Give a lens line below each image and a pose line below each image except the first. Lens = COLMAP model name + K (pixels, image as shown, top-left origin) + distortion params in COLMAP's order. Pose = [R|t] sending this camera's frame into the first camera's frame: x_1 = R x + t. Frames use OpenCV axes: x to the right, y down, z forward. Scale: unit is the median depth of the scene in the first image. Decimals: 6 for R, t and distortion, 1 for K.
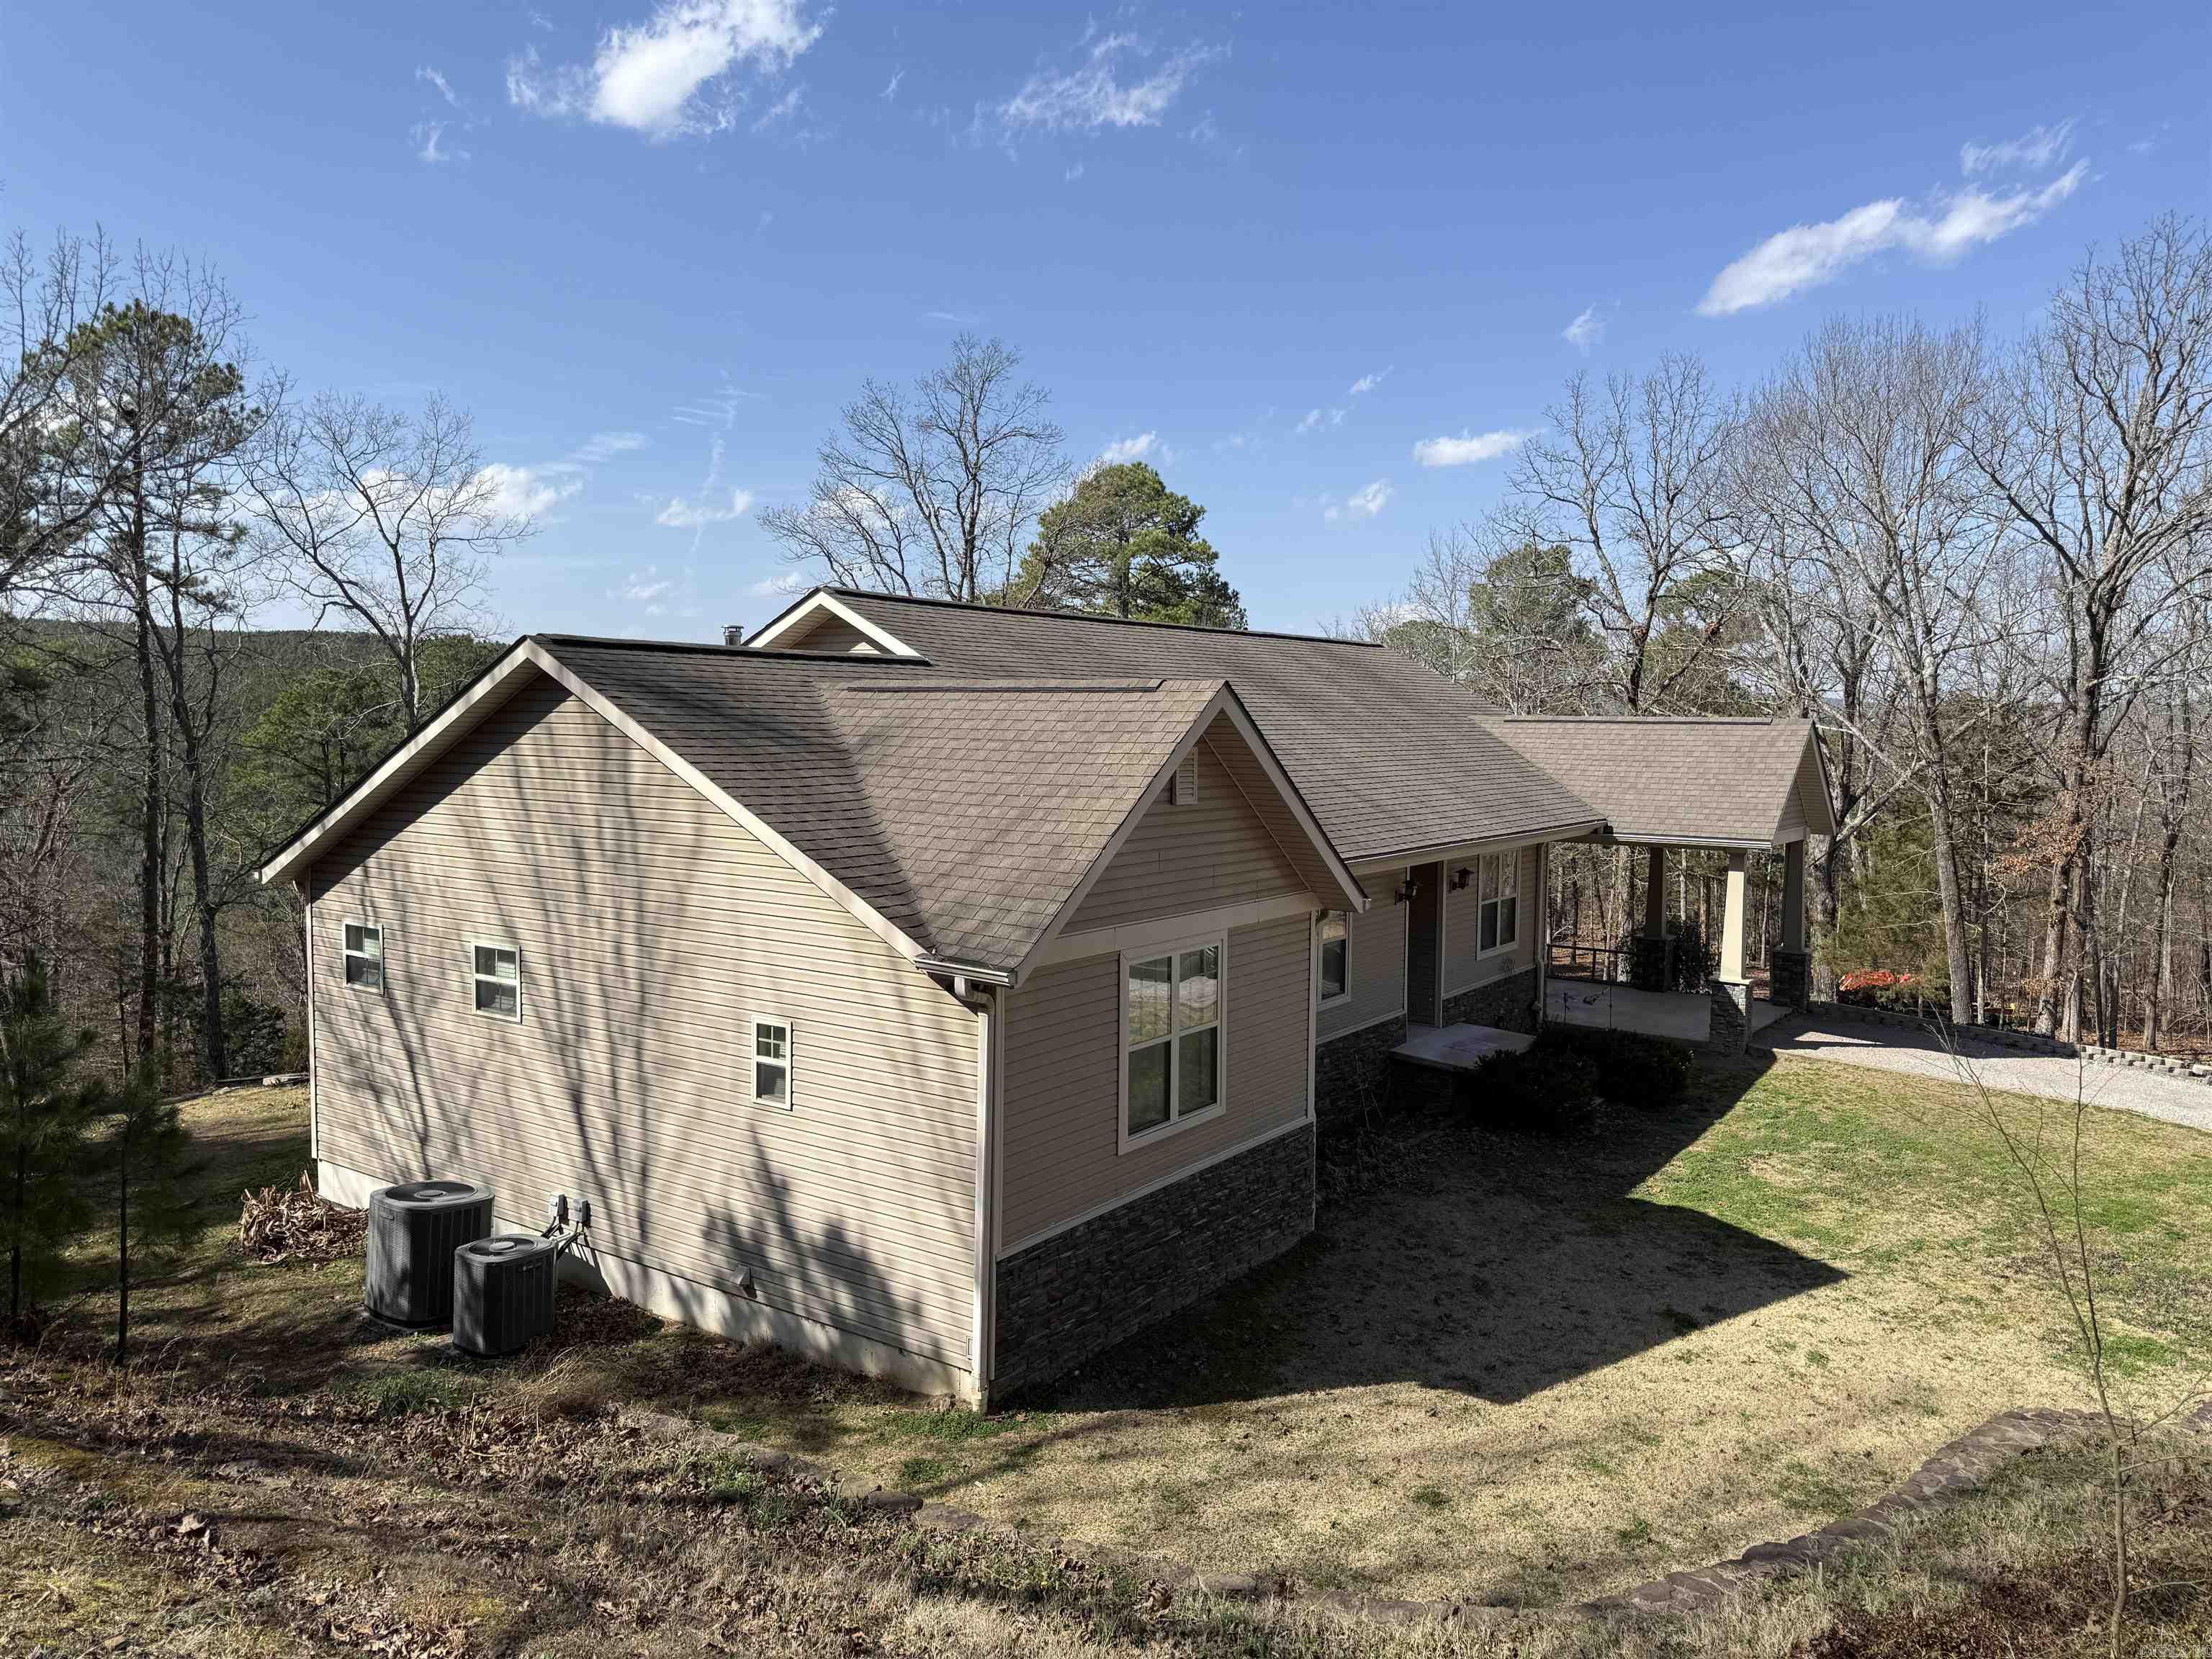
lens RADIAL K [[1537.5, 0, 1093.8], [0, 1537.5, 826.8], [0, 0, 1]] dist [0.022982, -0.029891]
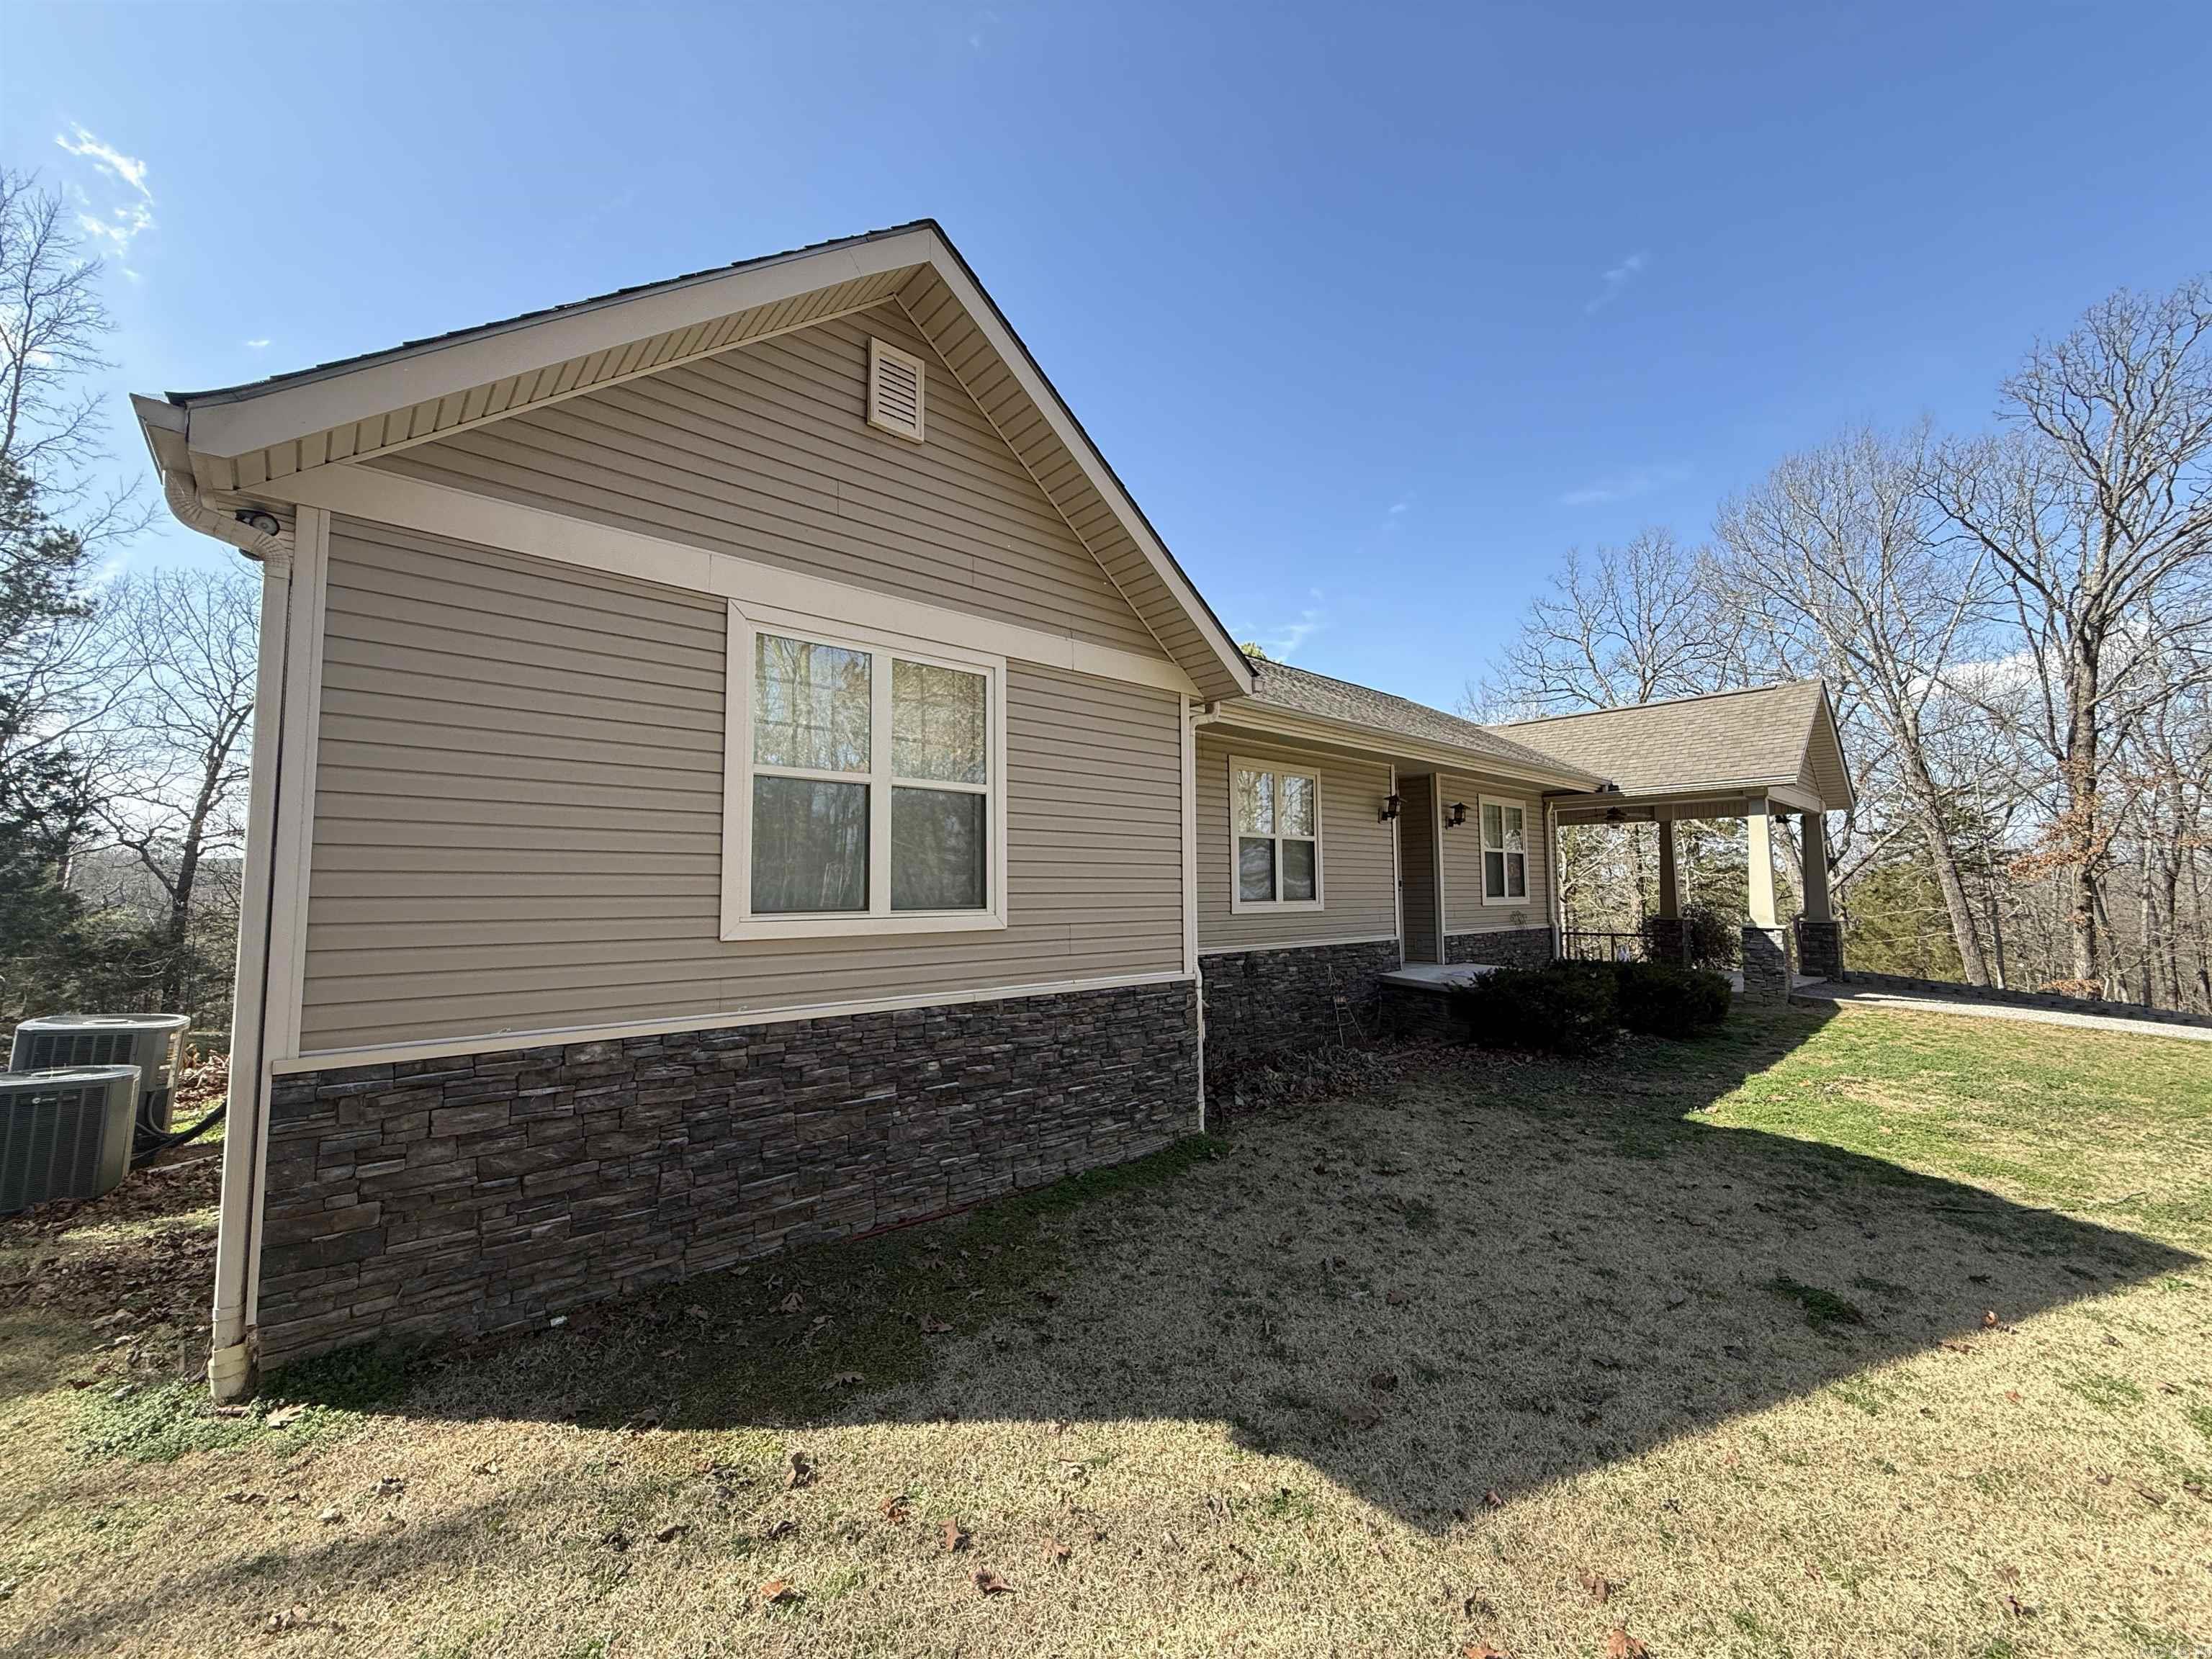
lens RADIAL K [[880.7, 0, 1111.4], [0, 880.7, 834.6], [0, 0, 1]] dist [0.000513, 0.000245]
pose [[0.979250, -0.030047, -0.200417, 0.189582], [0.001896, 0.990263, -0.139198, 0.180855], [0.202648, 0.135930, 0.969772, 0.569232]]
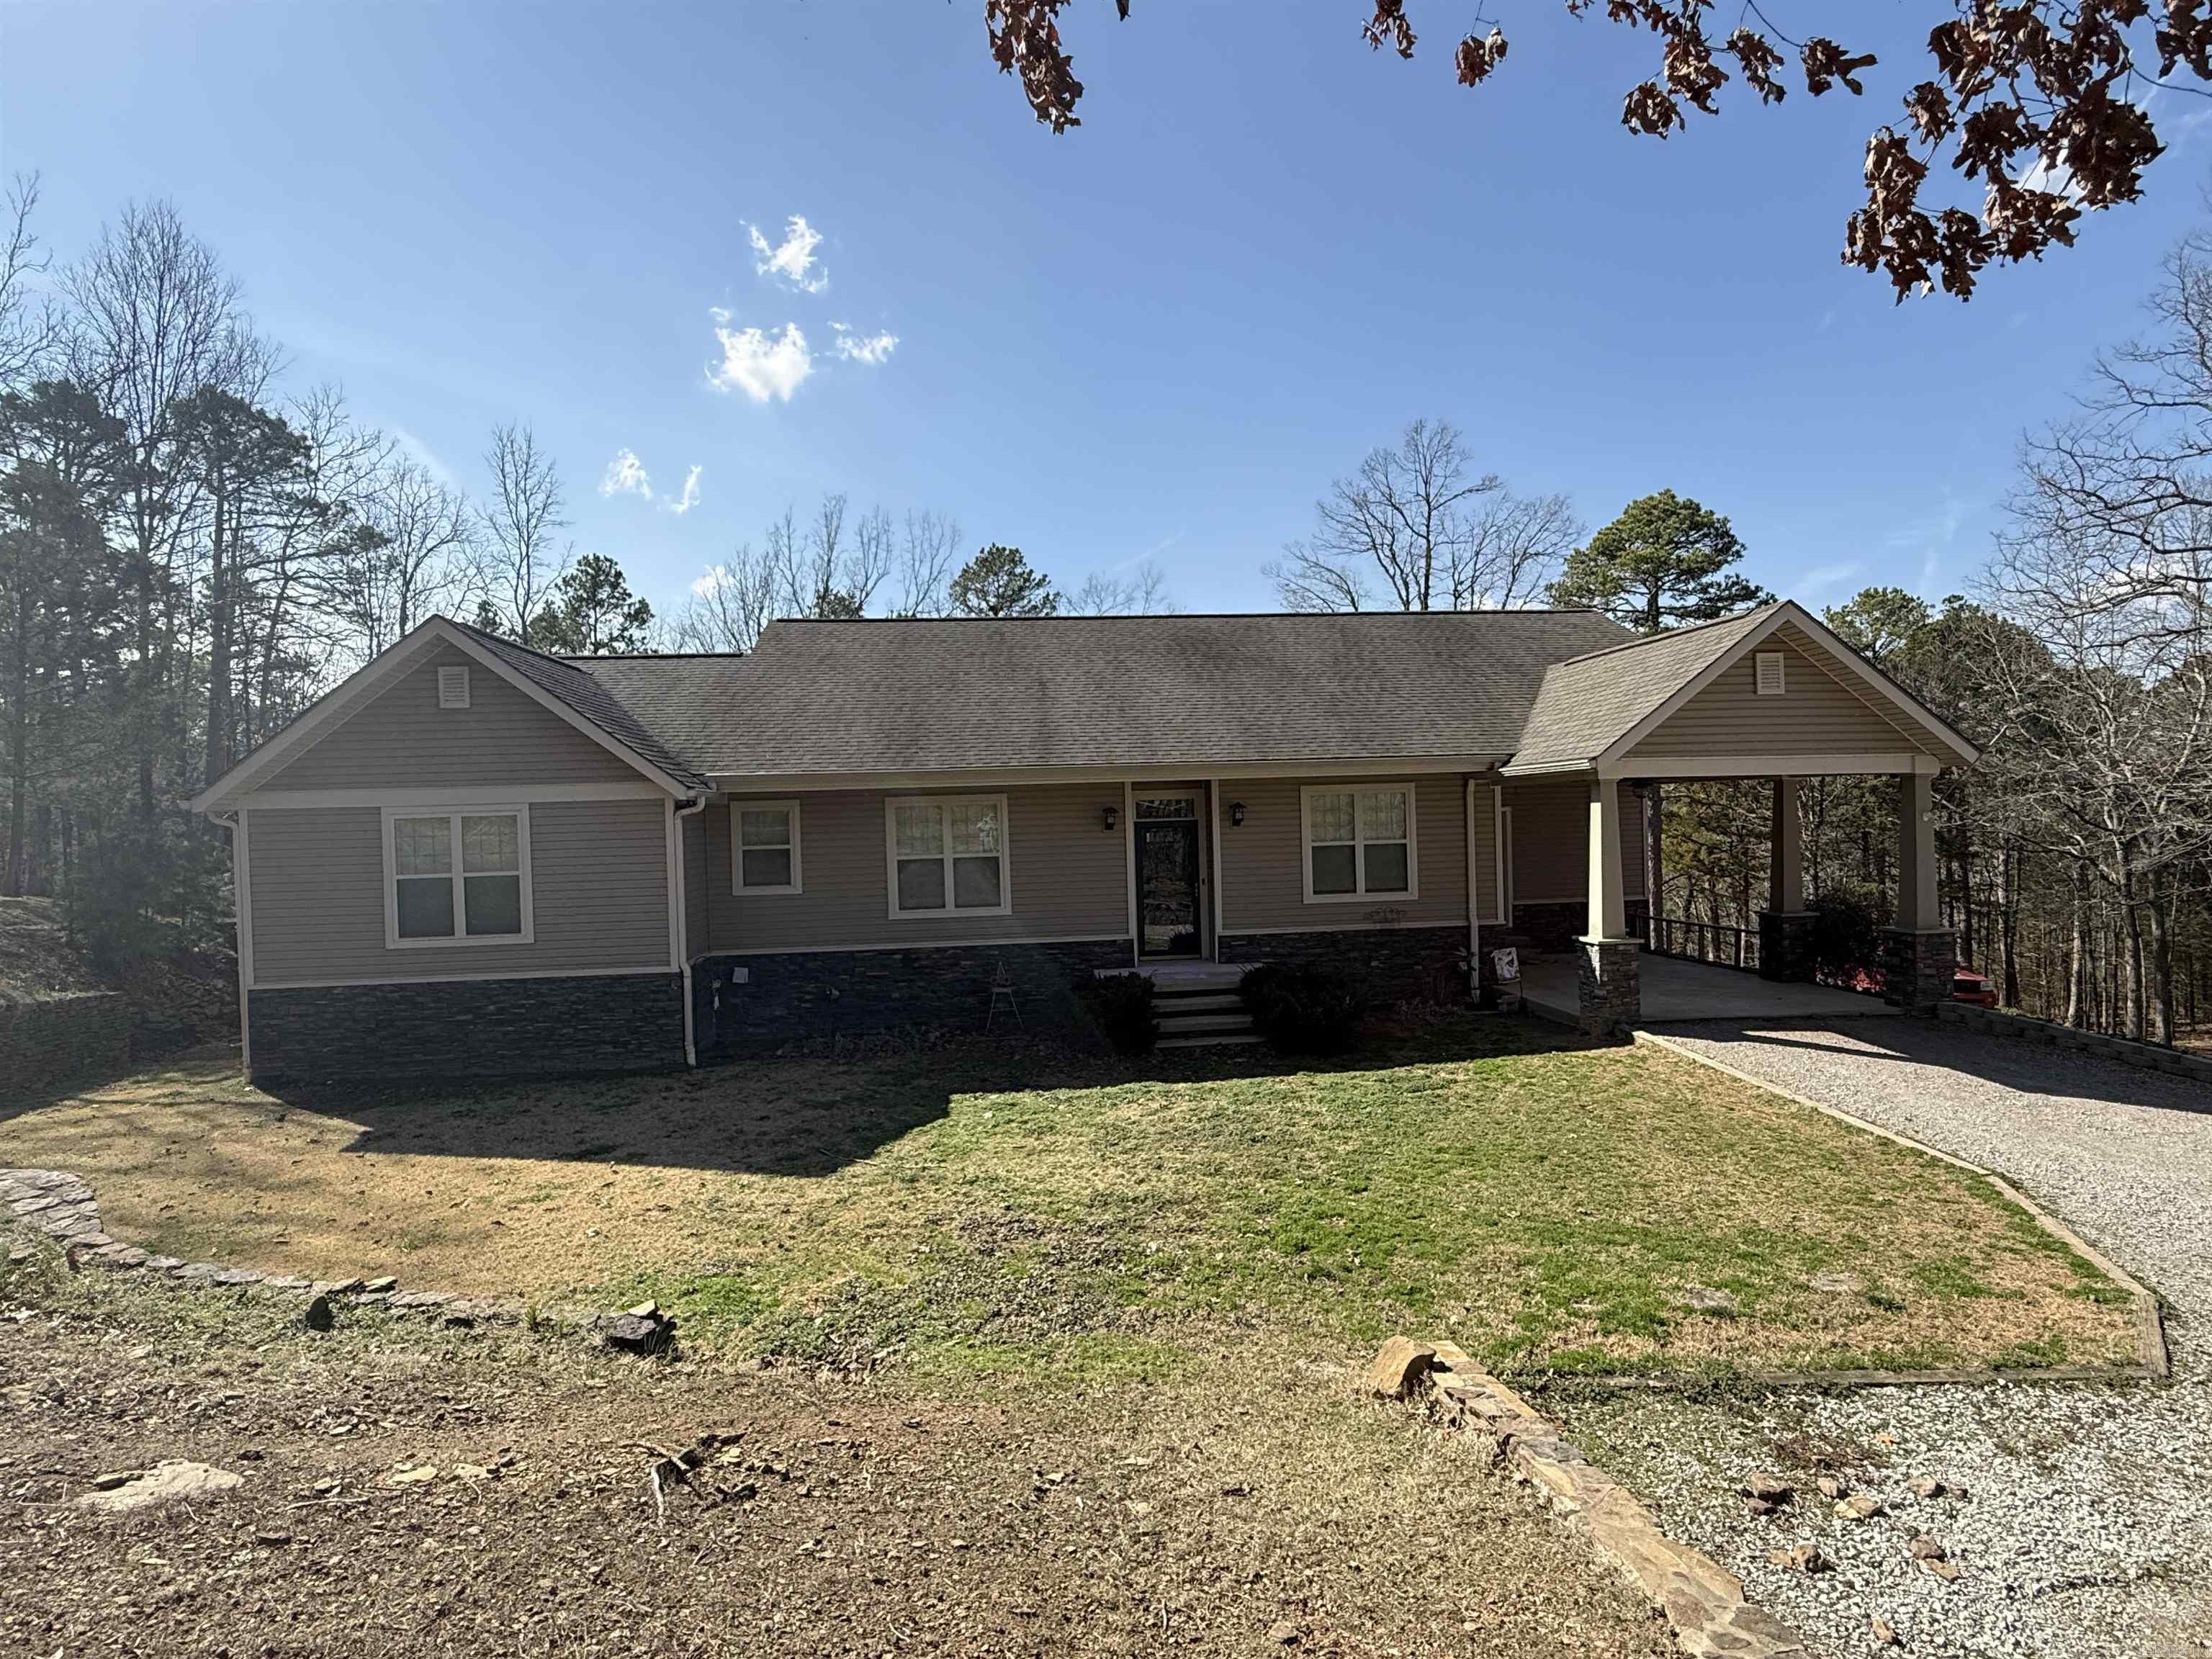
lens RADIAL K [[1110.9, 0, 1115.4], [0, 1110.9, 843.5], [0, 0, 1]] dist [0.016644, 0.000348]
pose [[0.657145, -0.017310, -0.753565, 1.041863], [-0.016817, 0.999151, -0.037617, 0.116154], [0.753576, 0.037392, 0.656296, 0.670706]]
